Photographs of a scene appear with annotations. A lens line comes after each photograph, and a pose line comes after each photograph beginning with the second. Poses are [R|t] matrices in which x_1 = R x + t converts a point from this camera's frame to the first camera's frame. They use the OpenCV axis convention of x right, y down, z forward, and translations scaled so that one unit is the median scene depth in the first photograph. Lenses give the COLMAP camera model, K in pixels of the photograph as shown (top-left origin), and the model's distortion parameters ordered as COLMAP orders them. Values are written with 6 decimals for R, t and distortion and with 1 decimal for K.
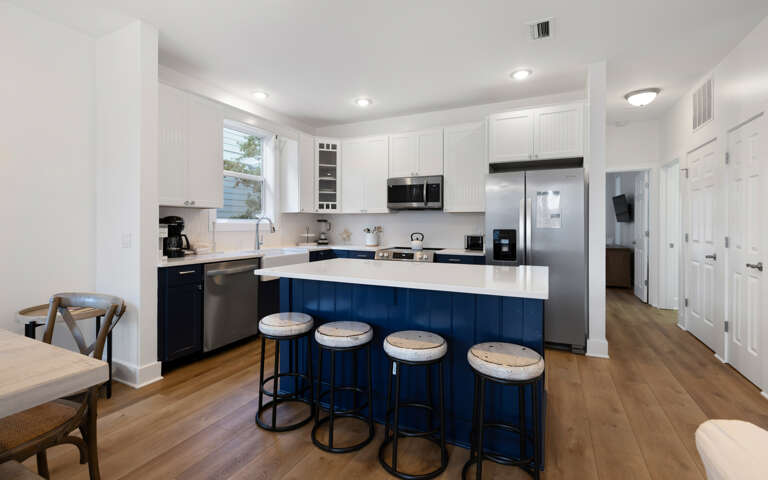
lens RADIAL K [[344.9, 0, 384.8], [0, 344.9, 223.3], [0, 0, 1]] dist [0.003383, 0.000237]
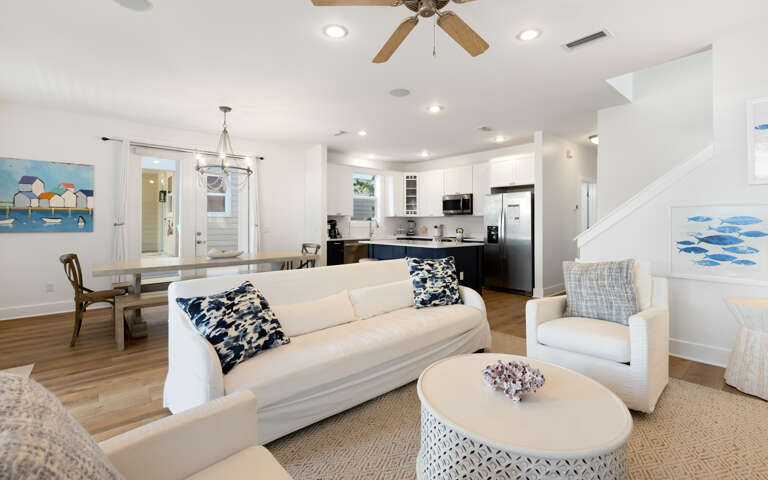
lens RADIAL K [[344.9, 0, 384.8], [0, 344.9, 223.3], [0, 0, 1]] dist [0.003383, 0.000237]
pose [[0.917578, -0.001335, -0.397553, 0.423515], [0.003789, 0.999978, 0.005386, -0.006897], [0.397537, -0.006448, 0.917563, -0.661764]]
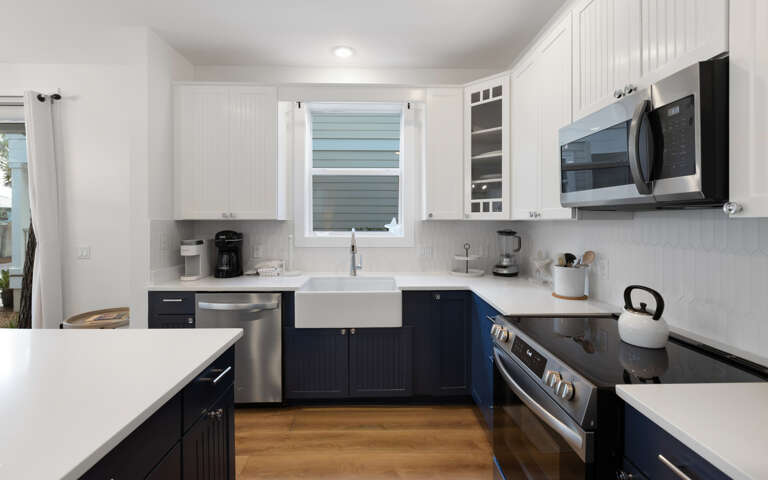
lens RADIAL K [[344.9, 0, 384.8], [0, 344.9, 223.3], [0, 0, 1]] dist [0.003383, 0.000237]
pose [[0.461393, 0.000836, -0.887195, 0.255793], [0.004775, 0.999983, 0.003426, -0.029274], [0.887183, -0.005817, 0.461381, 0.670725]]
